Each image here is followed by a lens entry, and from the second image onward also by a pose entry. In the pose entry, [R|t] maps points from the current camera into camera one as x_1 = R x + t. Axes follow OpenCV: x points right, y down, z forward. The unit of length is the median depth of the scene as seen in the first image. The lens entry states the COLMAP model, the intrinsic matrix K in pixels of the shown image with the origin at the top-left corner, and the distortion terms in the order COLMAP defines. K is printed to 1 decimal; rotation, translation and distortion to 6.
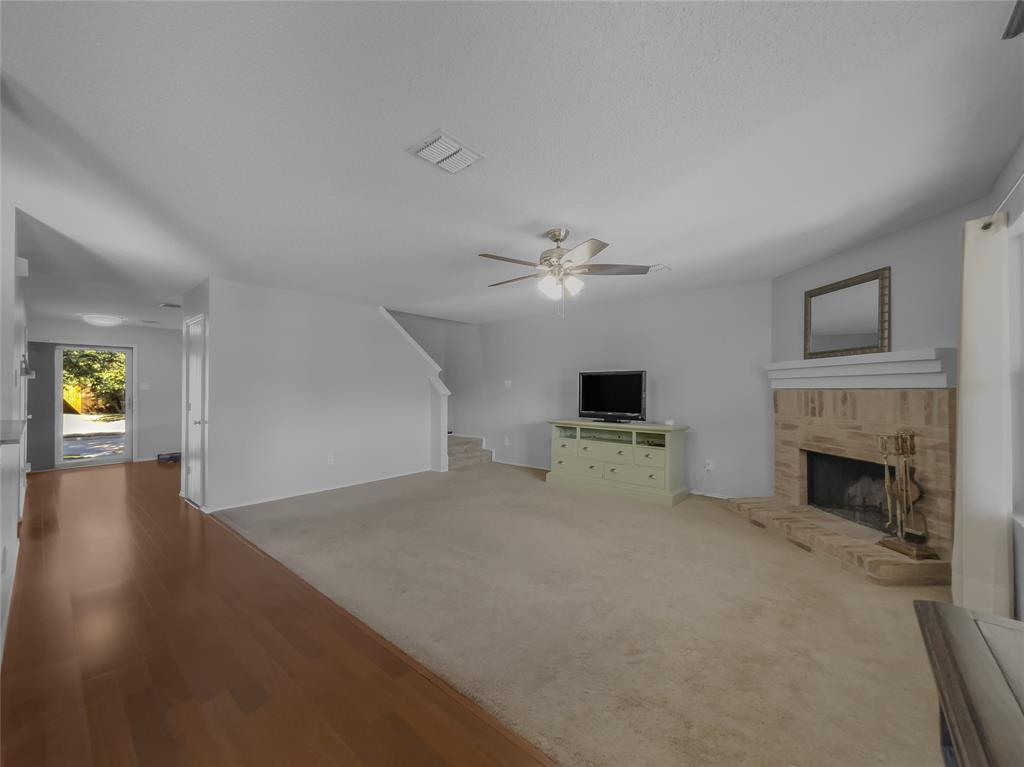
lens RADIAL K [[413.0, 0, 513.0], [0, 413.0, 385.9], [0, 0, 1]] dist [-0.018661, 0.000143]
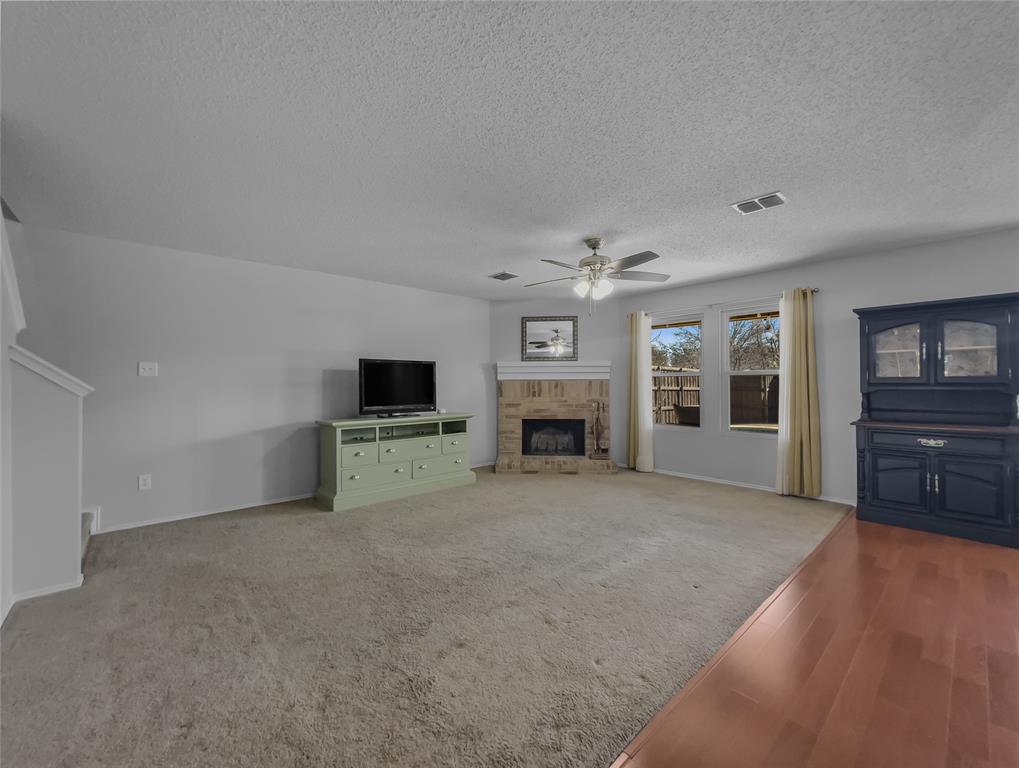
lens RADIAL K [[411.0, 0, 510.6], [0, 411.0, 376.2], [0, 0, 1]] dist [-0.018661, 0.000143]
pose [[0.117463, 0.009067, 0.993036, -0.831047], [-0.006590, 0.999943, -0.008350, 0.006795], [-0.993055, -0.005563, 0.117516, 0.866088]]
